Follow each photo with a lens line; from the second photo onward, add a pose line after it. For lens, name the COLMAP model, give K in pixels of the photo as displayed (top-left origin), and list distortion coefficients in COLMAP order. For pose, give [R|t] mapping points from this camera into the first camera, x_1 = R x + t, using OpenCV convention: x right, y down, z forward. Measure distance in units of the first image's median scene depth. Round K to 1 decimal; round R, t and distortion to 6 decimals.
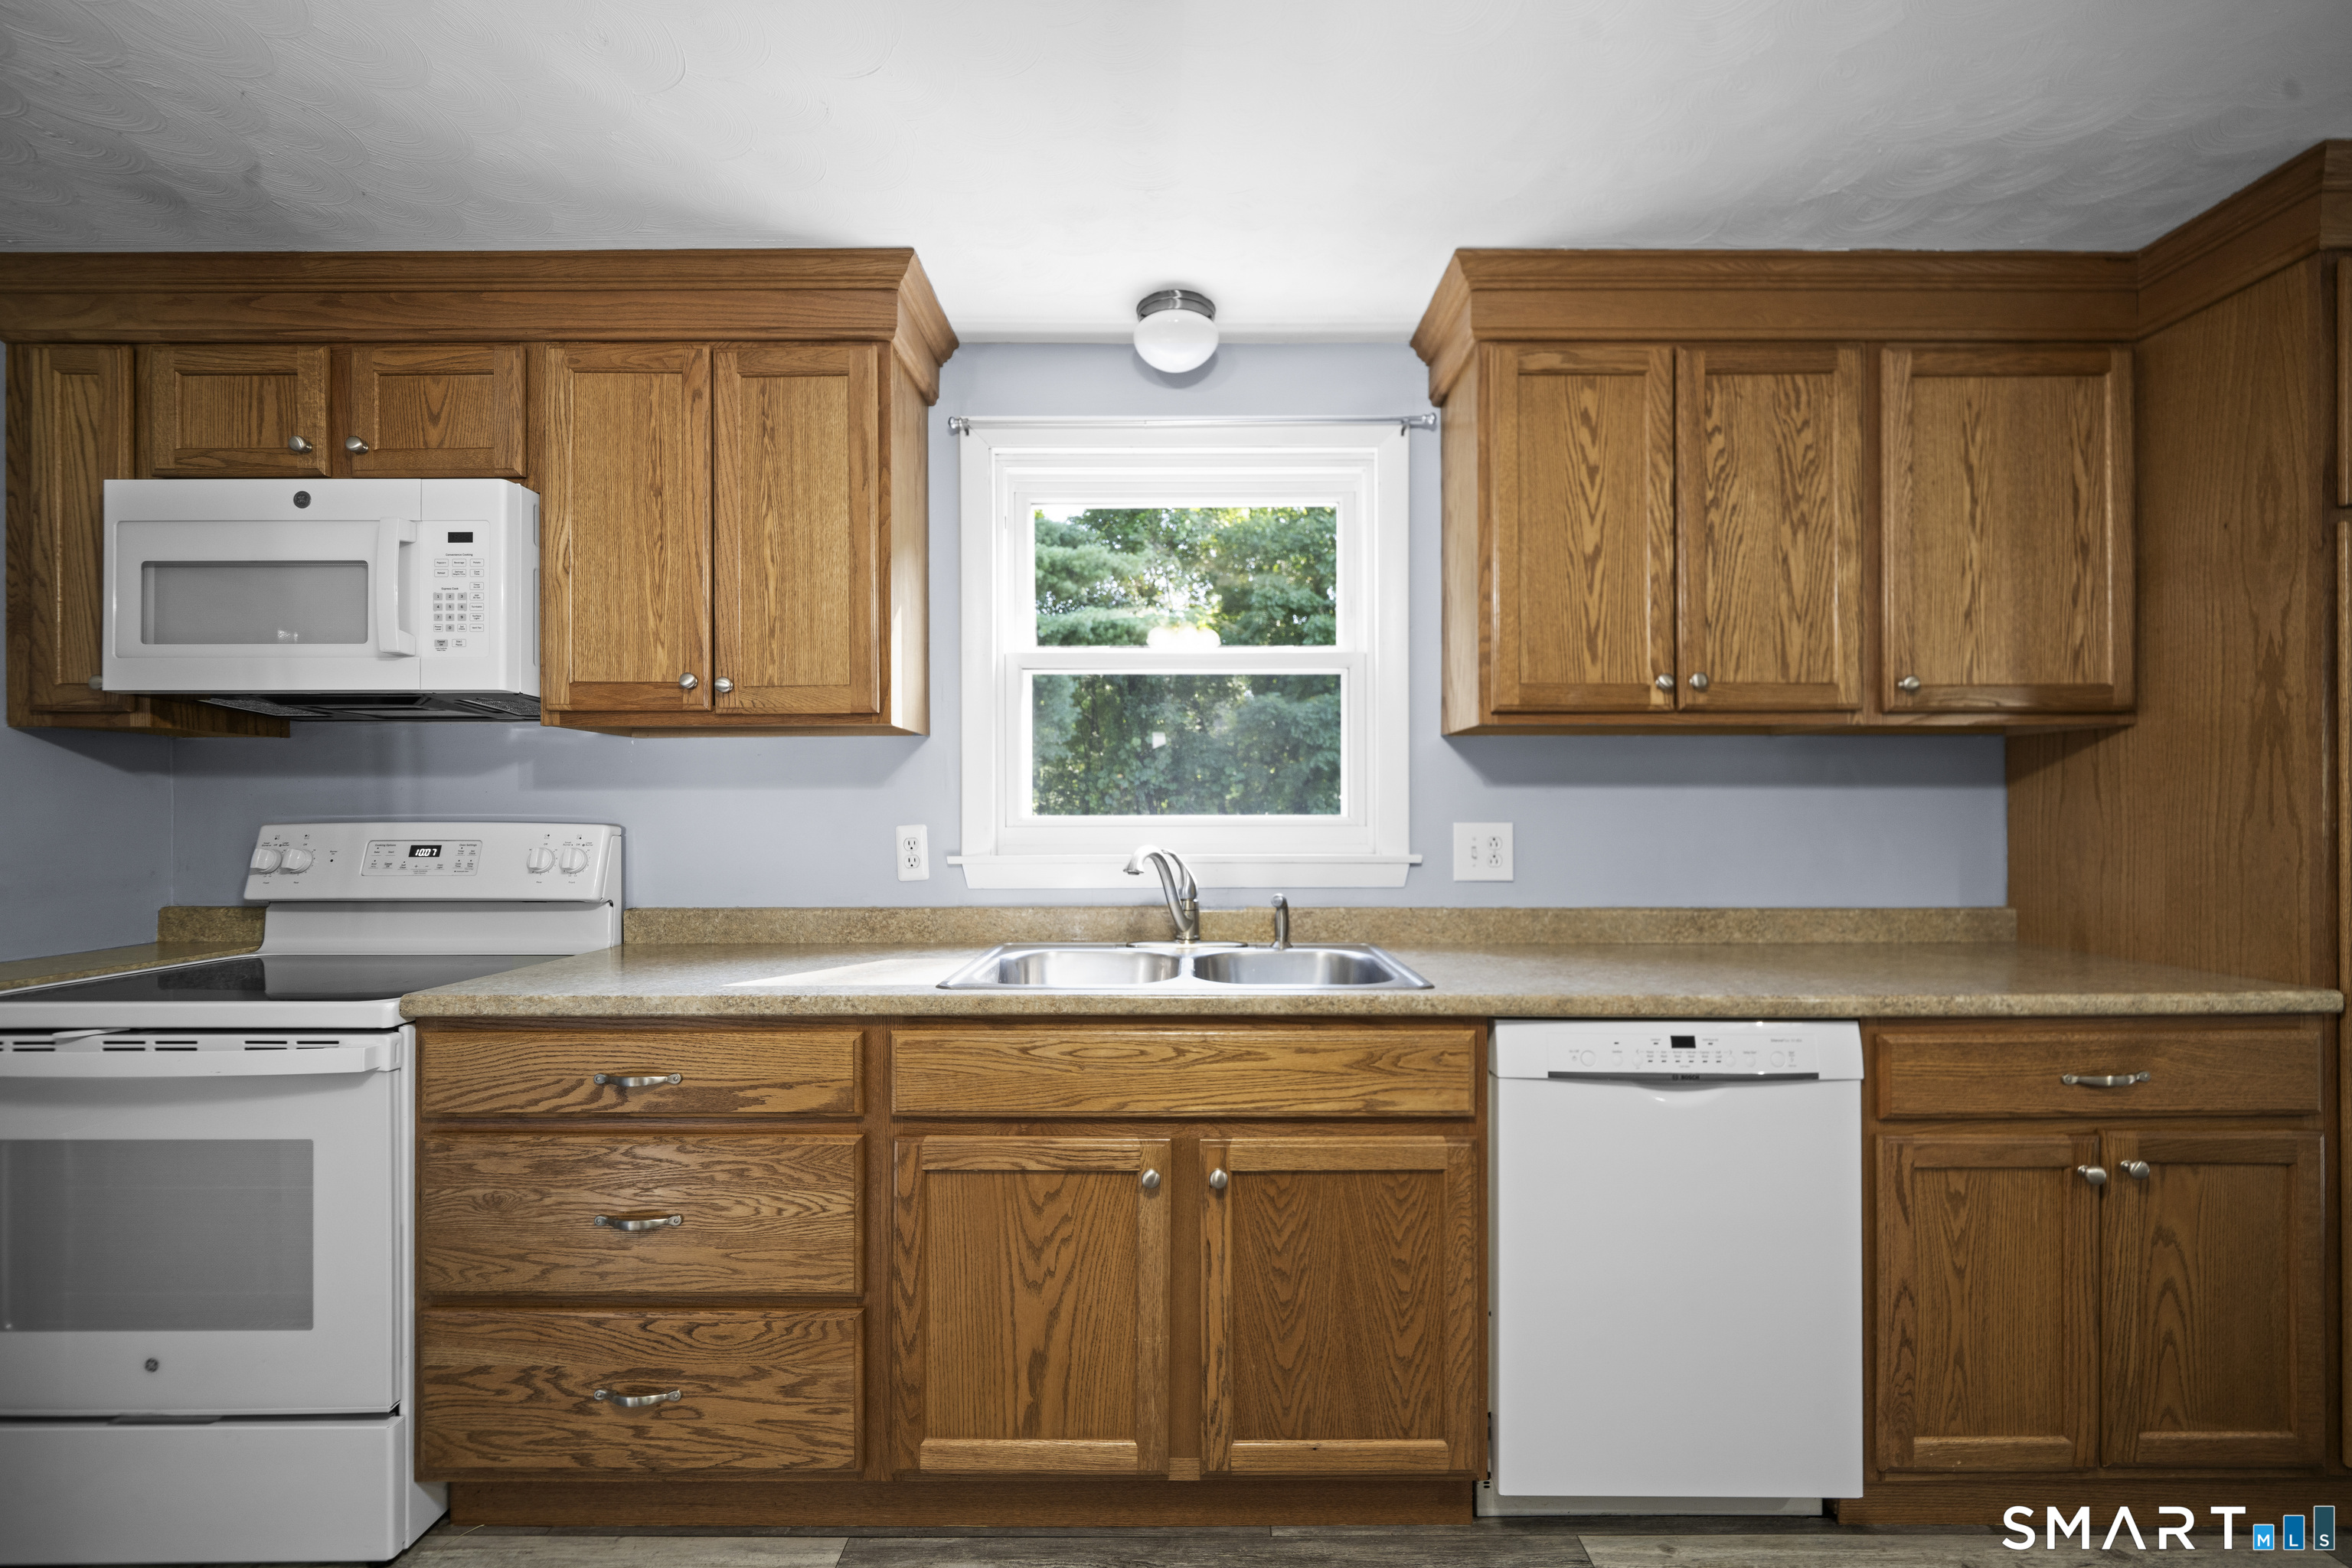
lens RADIAL K [[971.7, 0, 1185.9], [0, 971.7, 810.2], [0, 0, 1]] dist [-0.001071, 0.000077]
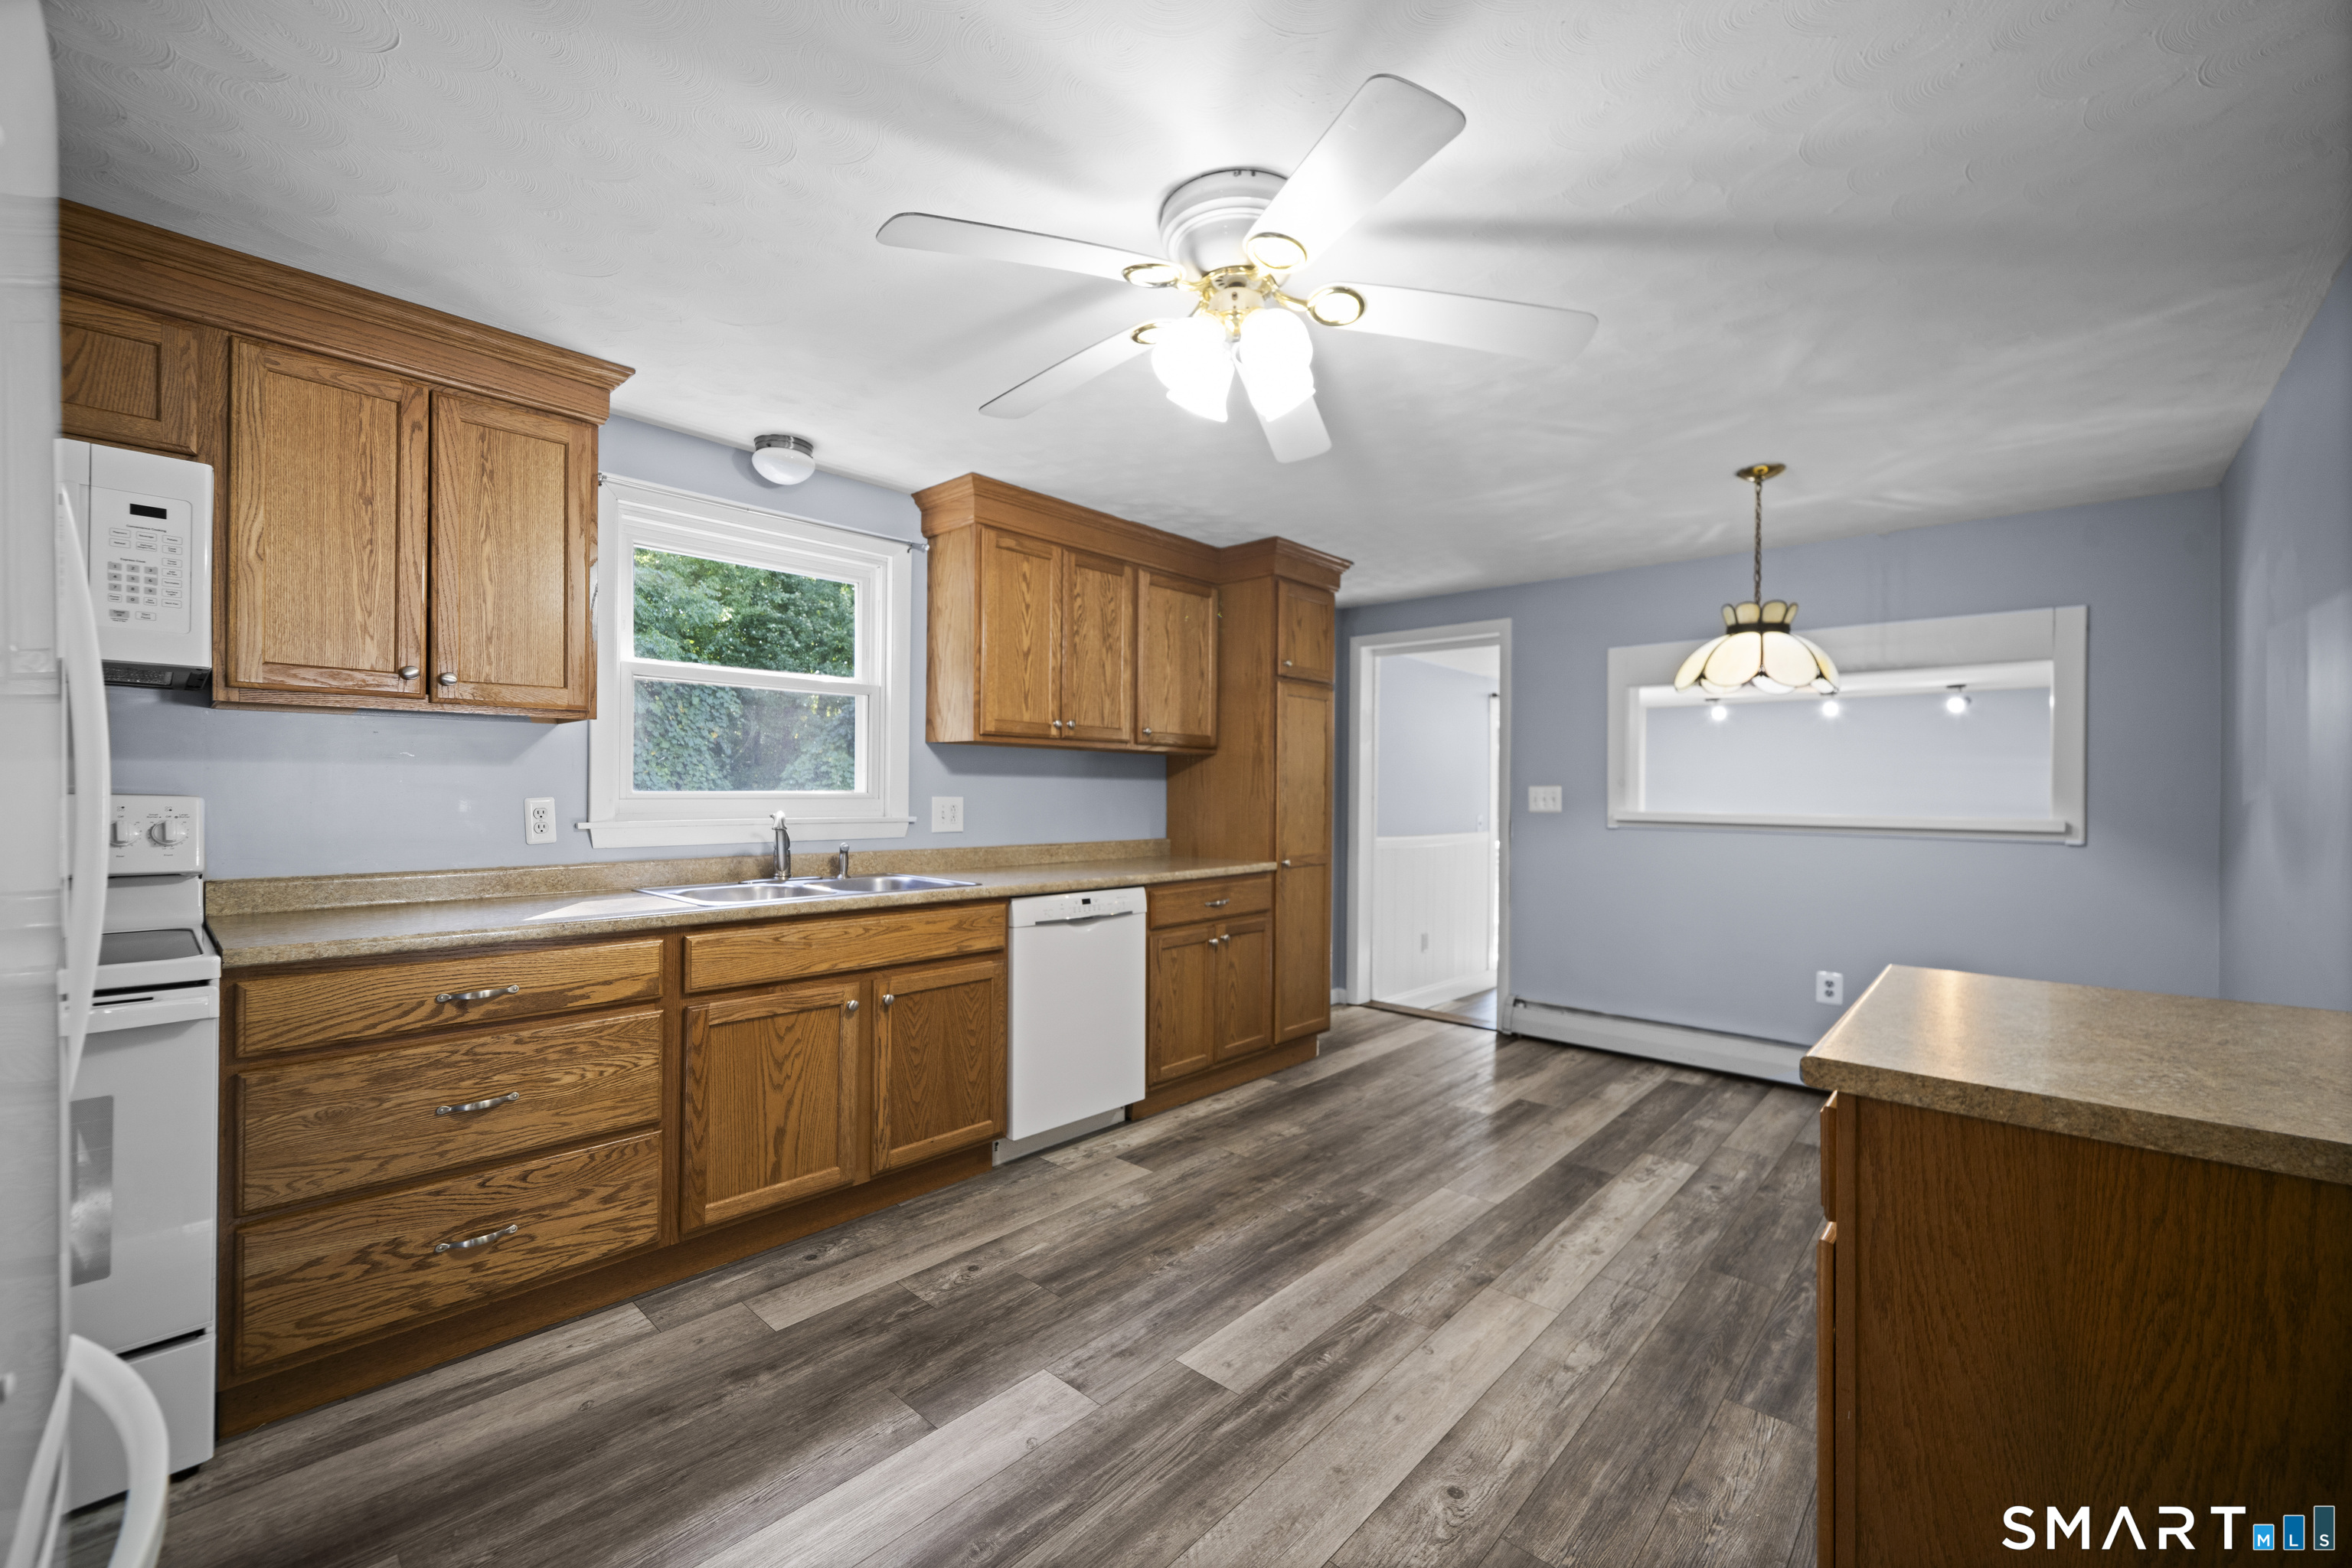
lens RADIAL K [[959.8, 0, 1187.3], [0, 959.8, 792.6], [0, 0, 1]] dist [-0.000682, -0.000037]
pose [[0.670708, 0.005565, 0.741700, -0.863797], [-0.011097, 0.999935, 0.002531, -0.003635], [-0.741638, -0.009928, 0.670727, -0.538246]]
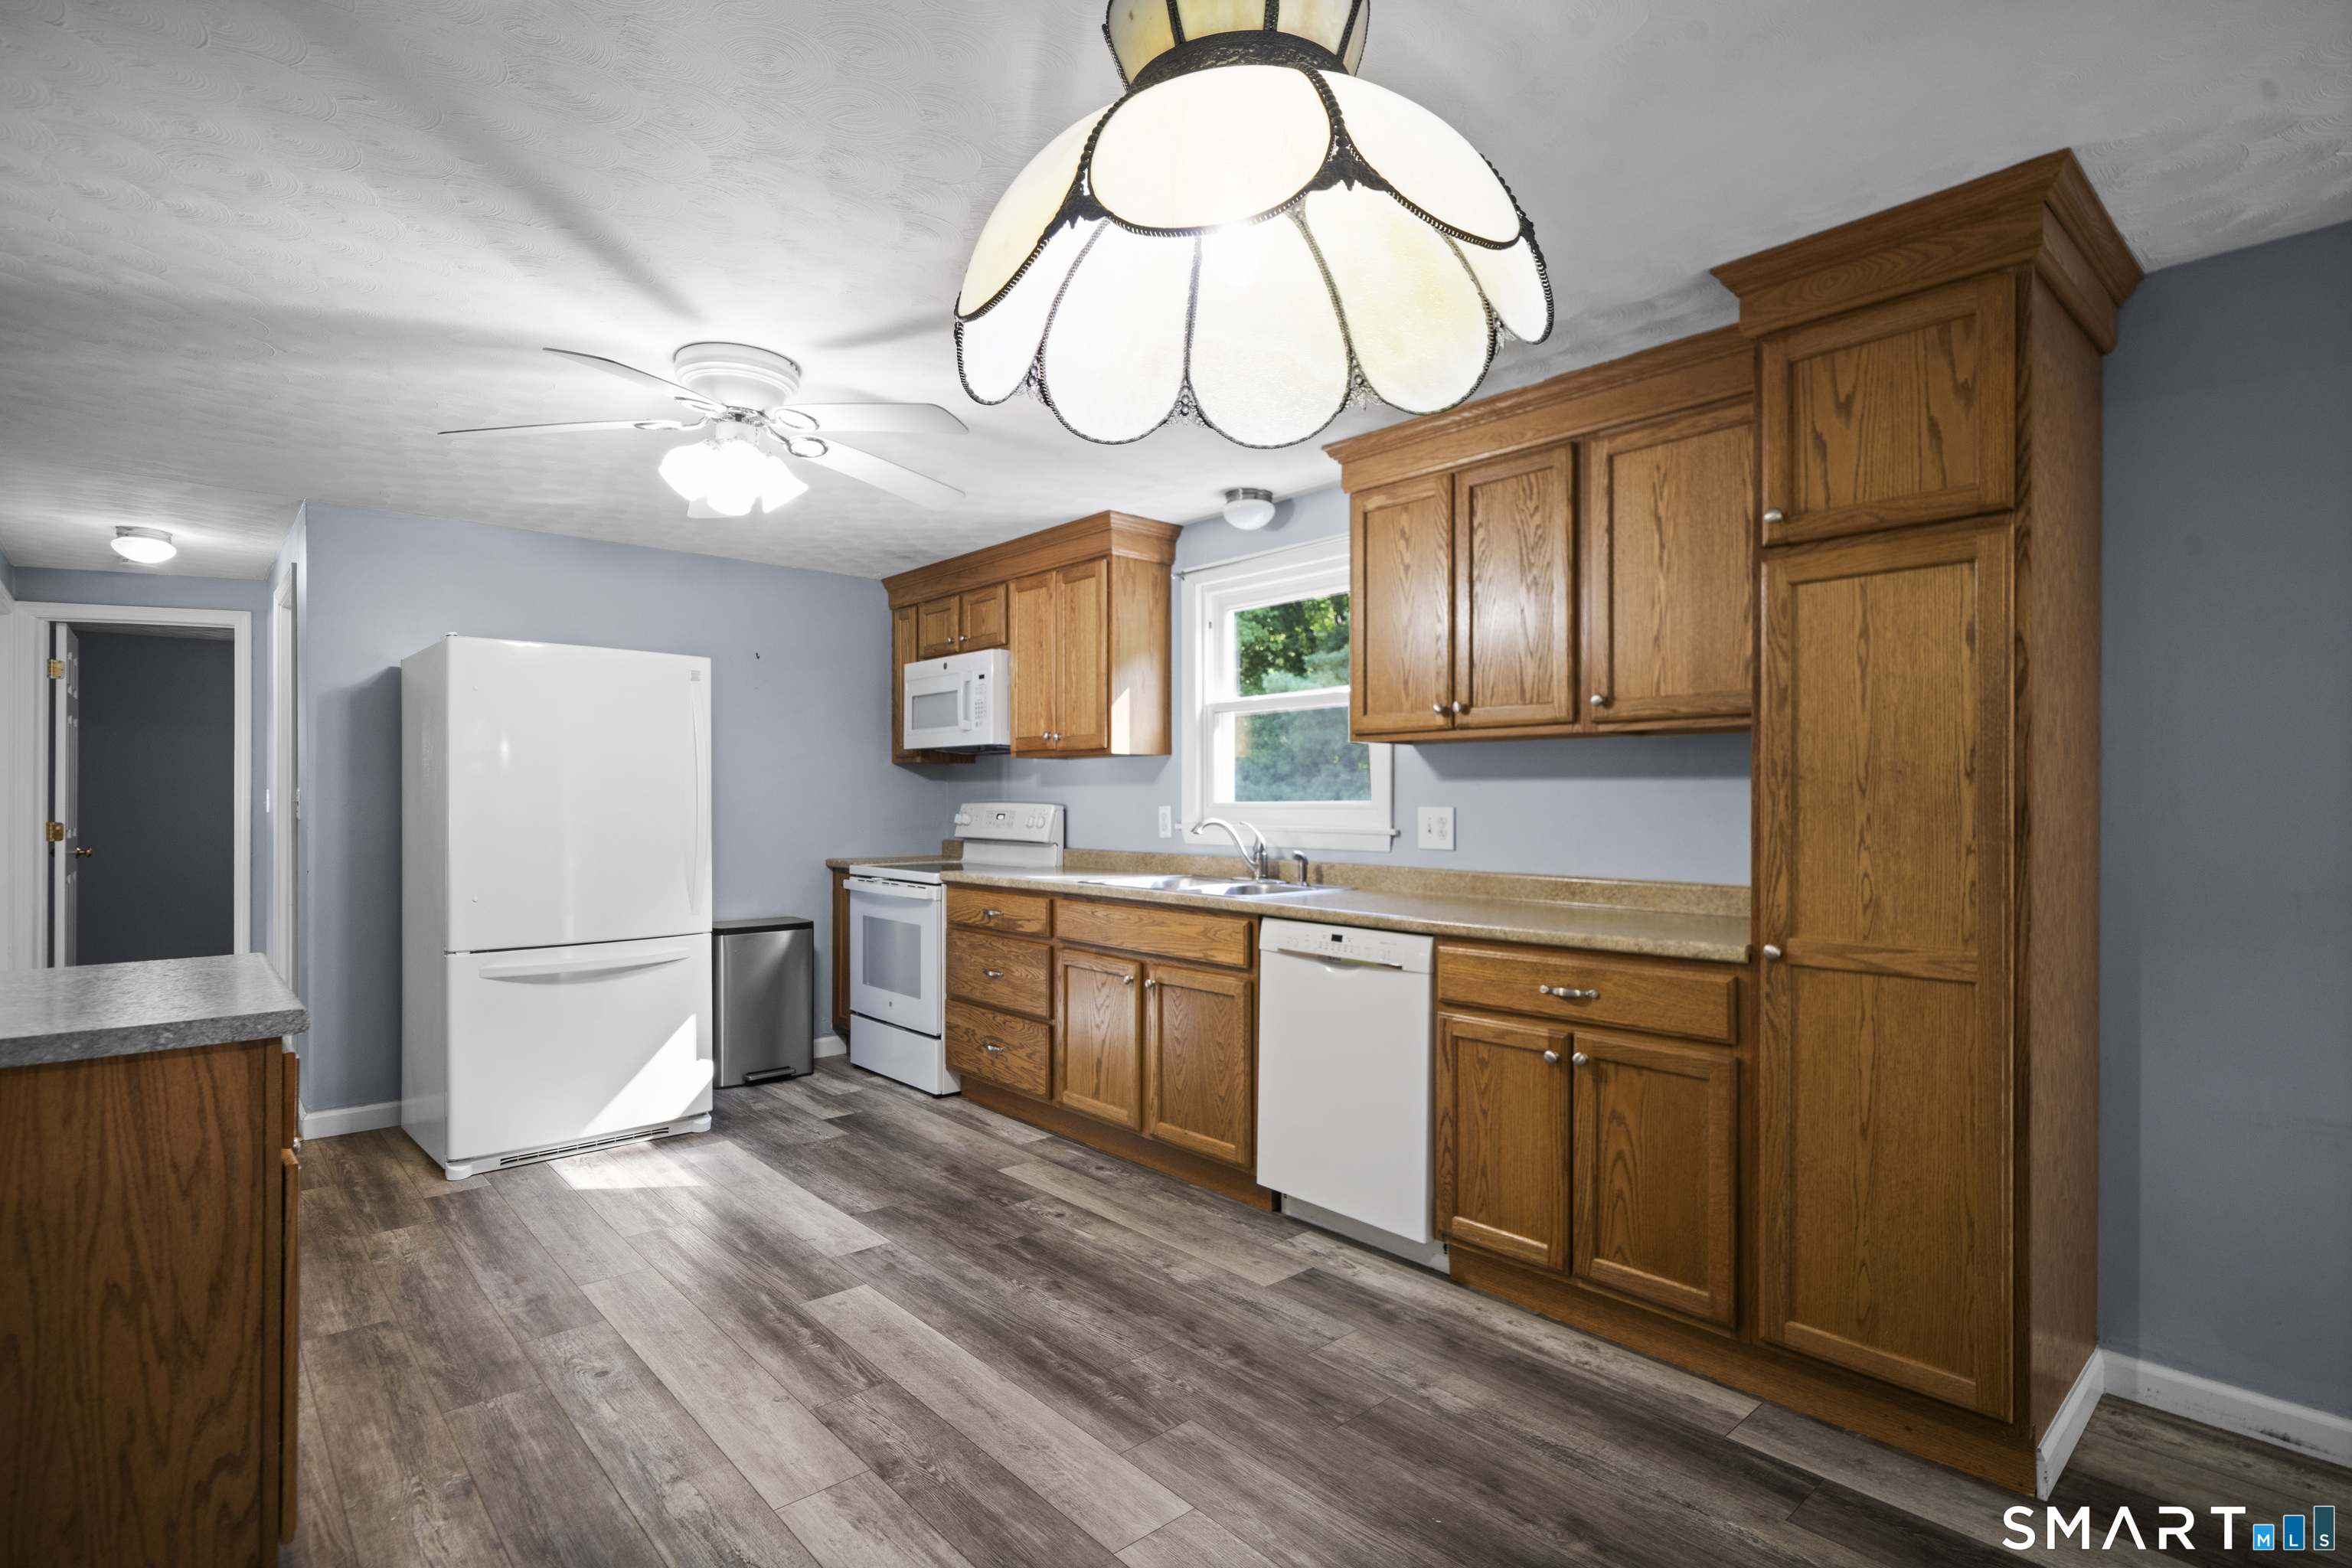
lens RADIAL K [[1140.7, 0, 1169.5], [0, 1140.7, 804.8], [0, 0, 1]] dist [-0.000314, 0.000379]
pose [[0.662549, 0.006045, -0.748994, 1.746947], [-0.001662, 0.999977, 0.006600, -0.000958], [0.749017, -0.003127, 0.662544, -0.493010]]
